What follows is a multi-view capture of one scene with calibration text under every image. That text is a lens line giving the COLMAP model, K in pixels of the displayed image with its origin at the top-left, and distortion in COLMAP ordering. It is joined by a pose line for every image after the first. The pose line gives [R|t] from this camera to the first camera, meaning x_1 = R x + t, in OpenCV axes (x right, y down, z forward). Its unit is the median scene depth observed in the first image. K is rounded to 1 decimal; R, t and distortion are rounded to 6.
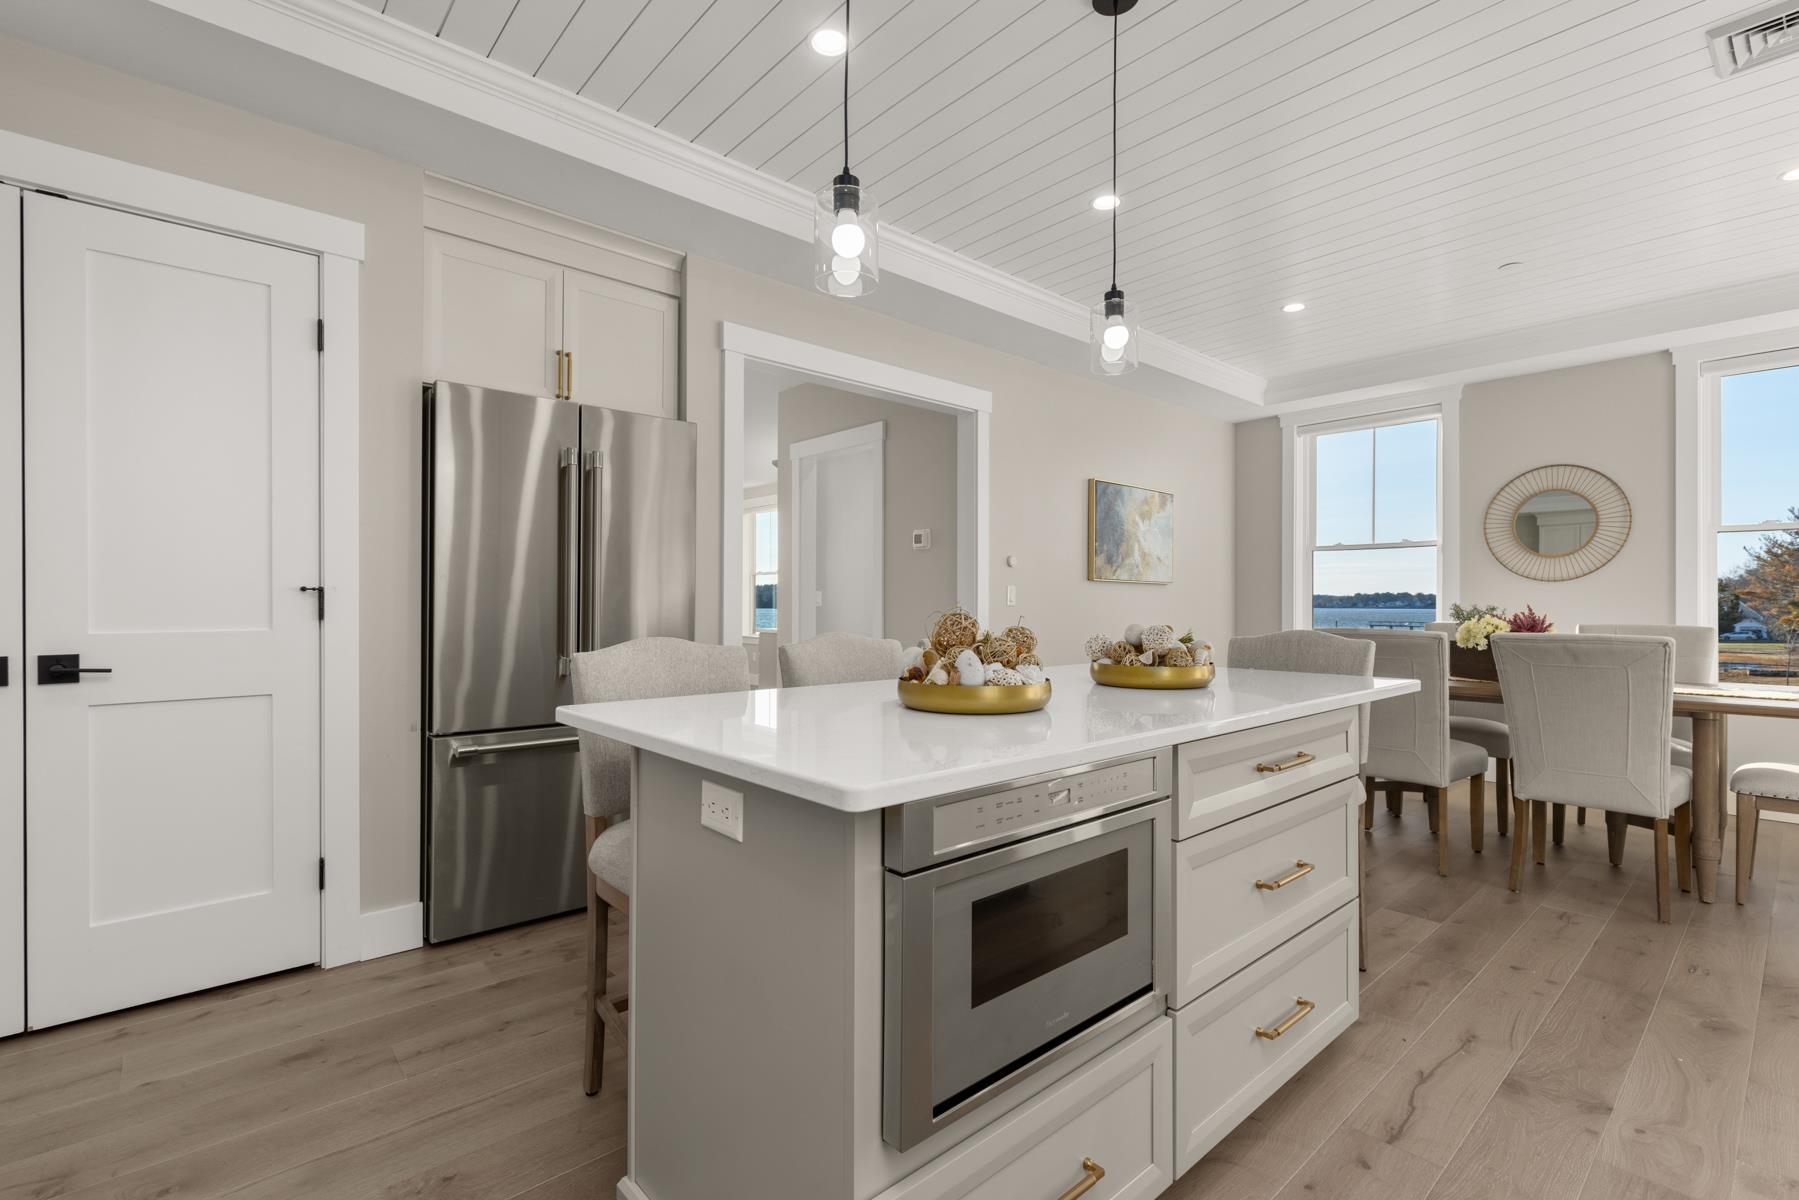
lens RADIAL K [[819.9, 0, 943.0], [0, 819.9, 605.8], [0, 0, 1]] dist [0.012285, -0.003100]
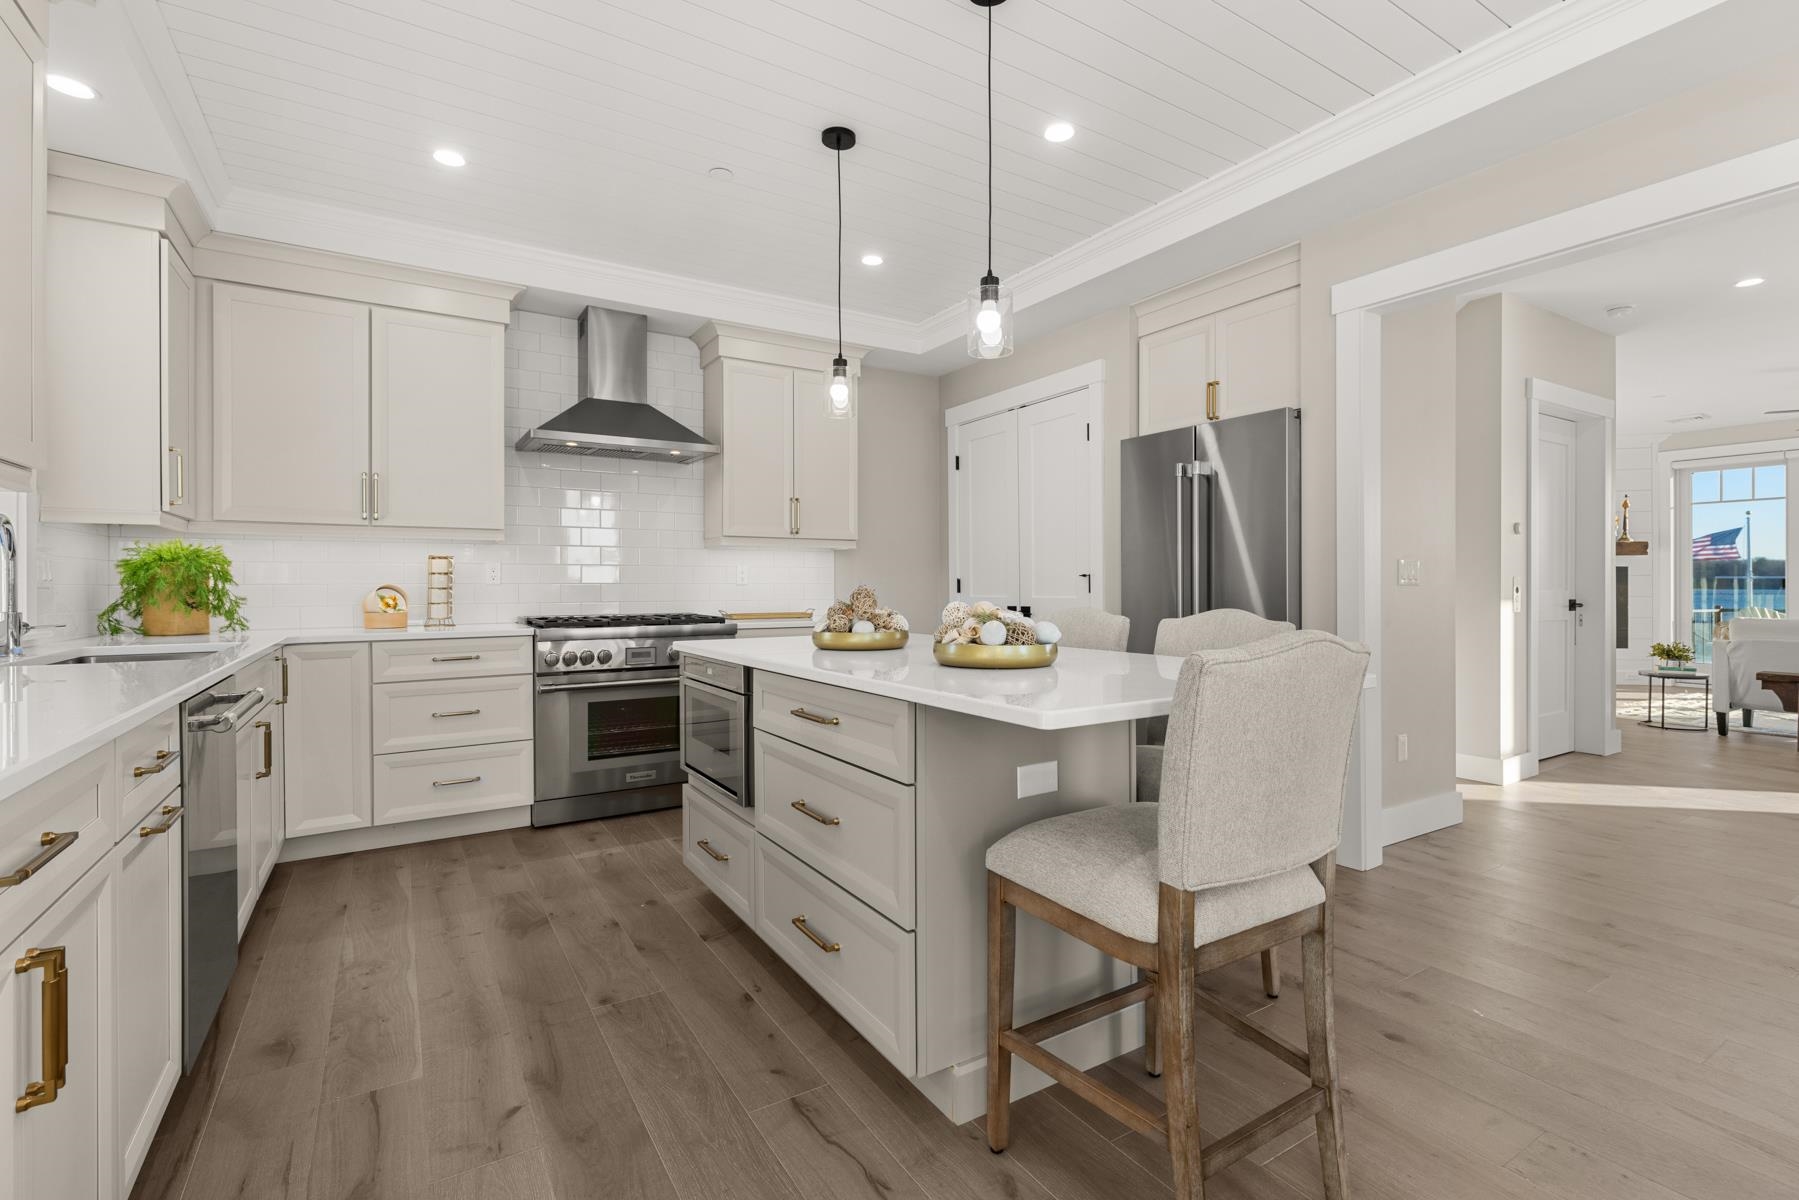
lens RADIAL K [[819.9, 0, 904.7], [0, 819.9, 585.7], [0, 0, 1]] dist [0.012285, -0.003100]
pose [[-0.199287, -0.002539, -0.979938, 0.497411], [-0.008686, 0.999962, -0.000825, 0.007856], [0.979903, 0.008348, -0.199301, 0.441483]]
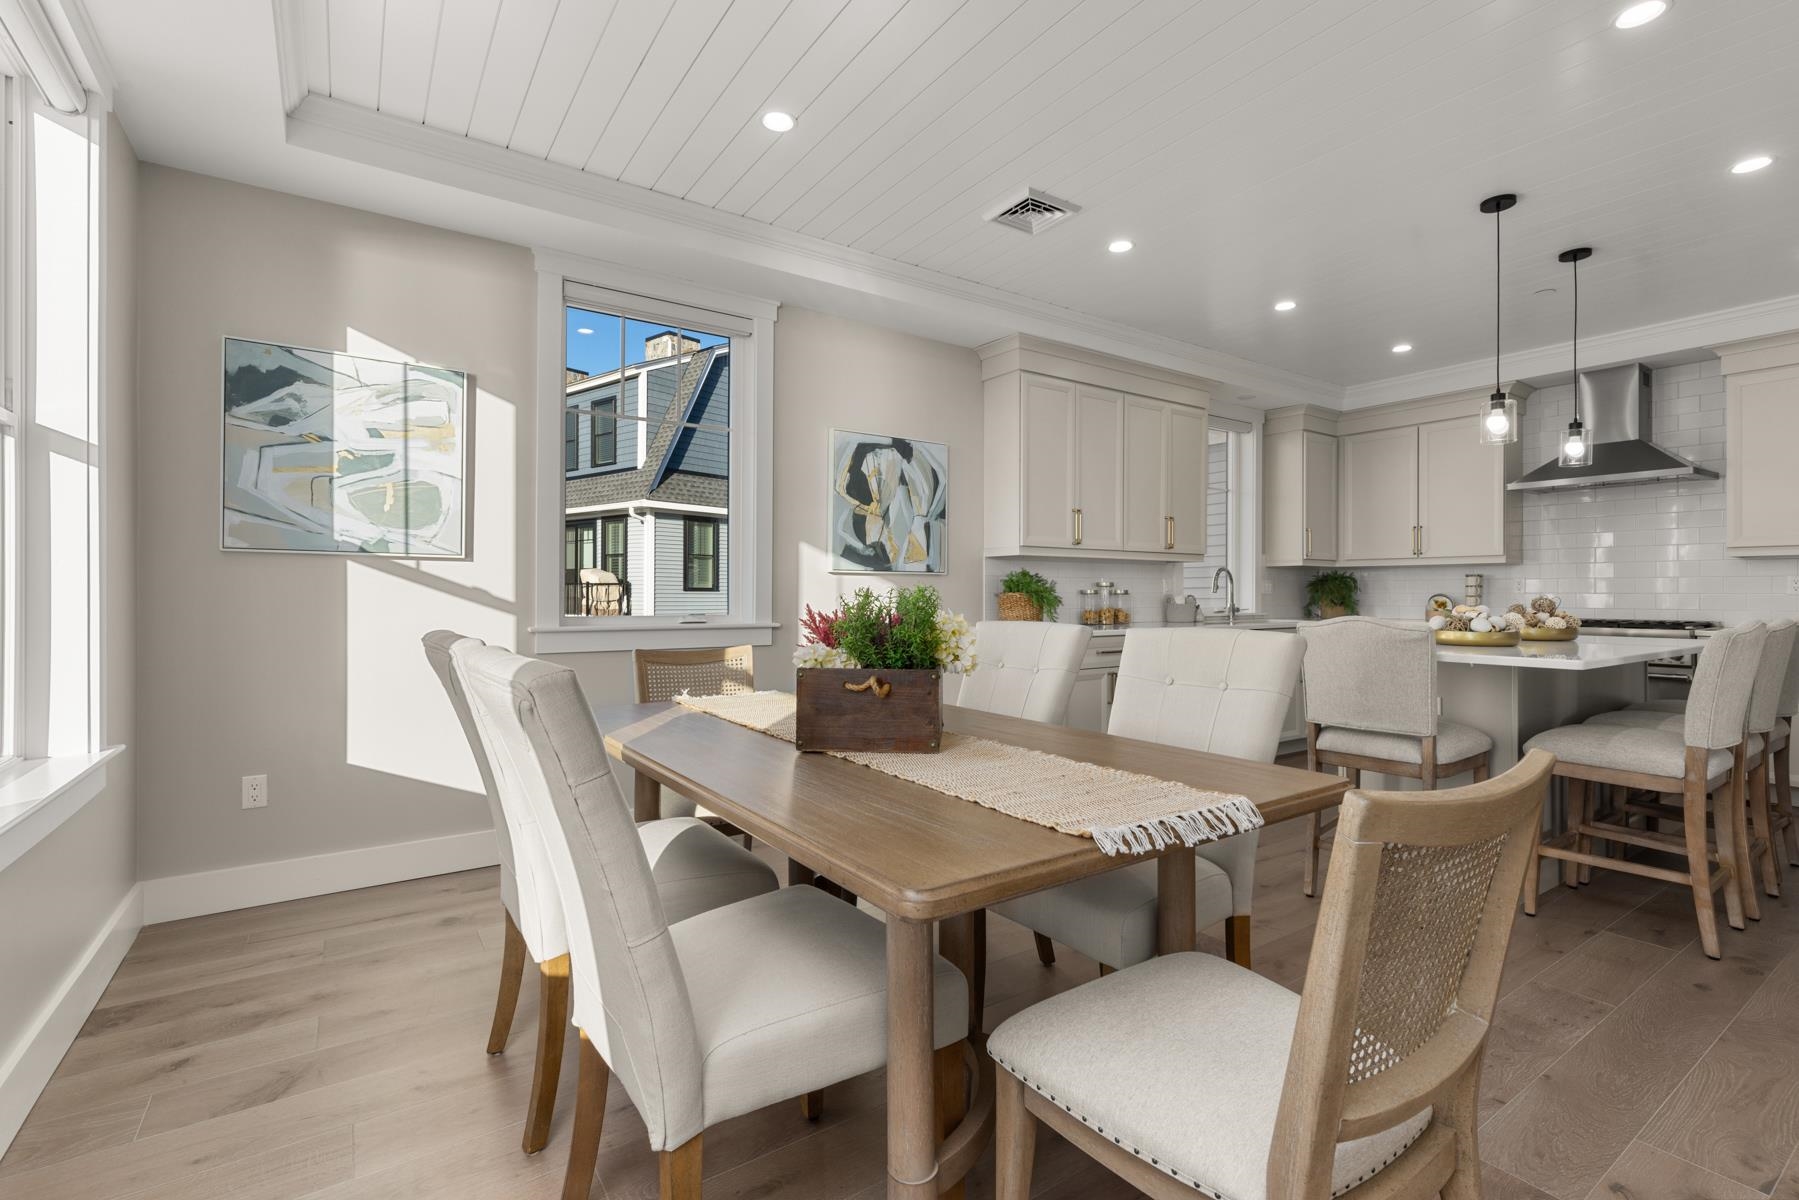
lens RADIAL K [[819.9, 0, 893.3], [0, 819.9, 585.8], [0, 0, 1]] dist [0.012285, -0.003100]
pose [[-0.986403, -0.003525, 0.164308, 0.440708], [-0.003221, 0.999993, 0.002116, -0.000121], [-0.164315, 0.001558, -0.986407, 1.091190]]
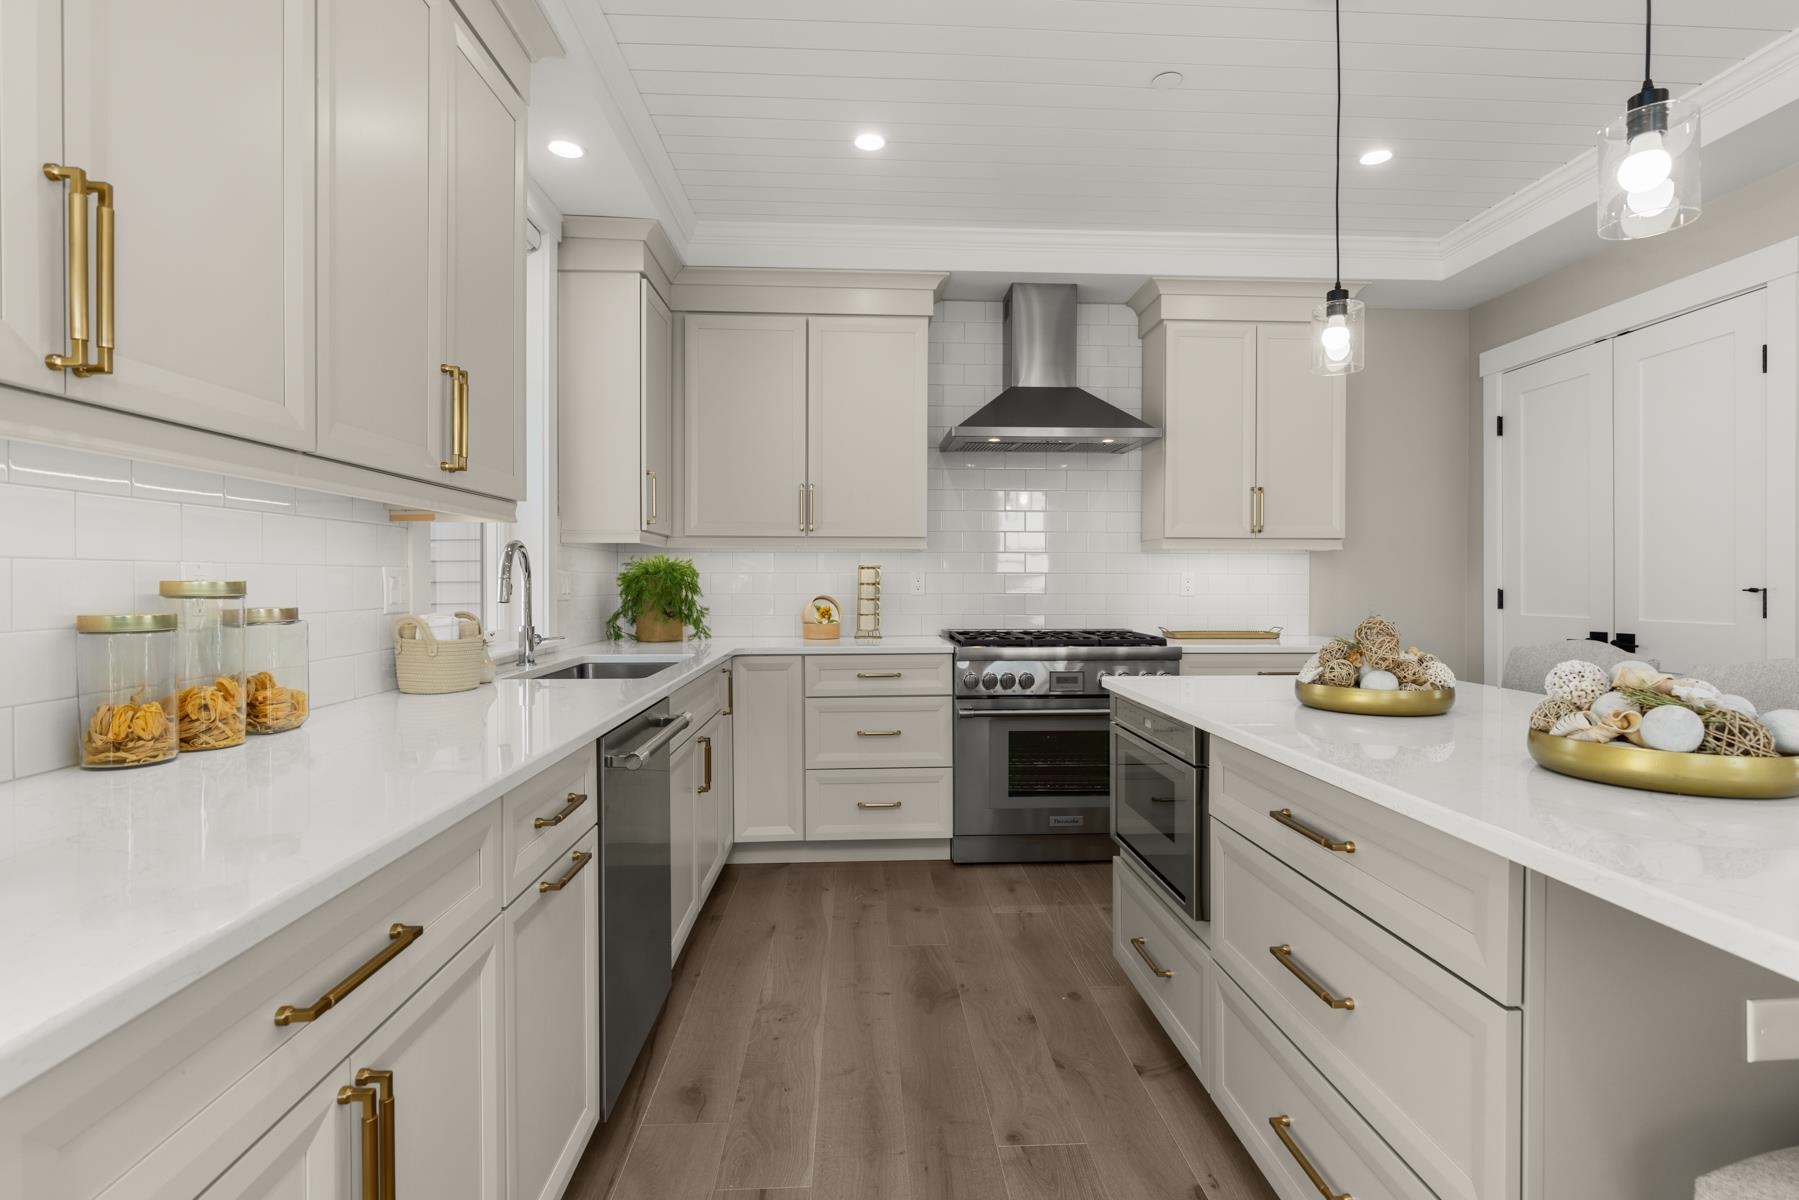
lens RADIAL K [[871.0, 0, 908.2], [0, 871.0, 589.6], [0, 0, 1]] dist [-0.000827, -0.000415]
pose [[-0.645739, 0.003675, -0.763549, 0.414475], [-0.011630, 0.999825, 0.014648, -0.006395], [0.763469, 0.018339, -0.645584, 0.402114]]
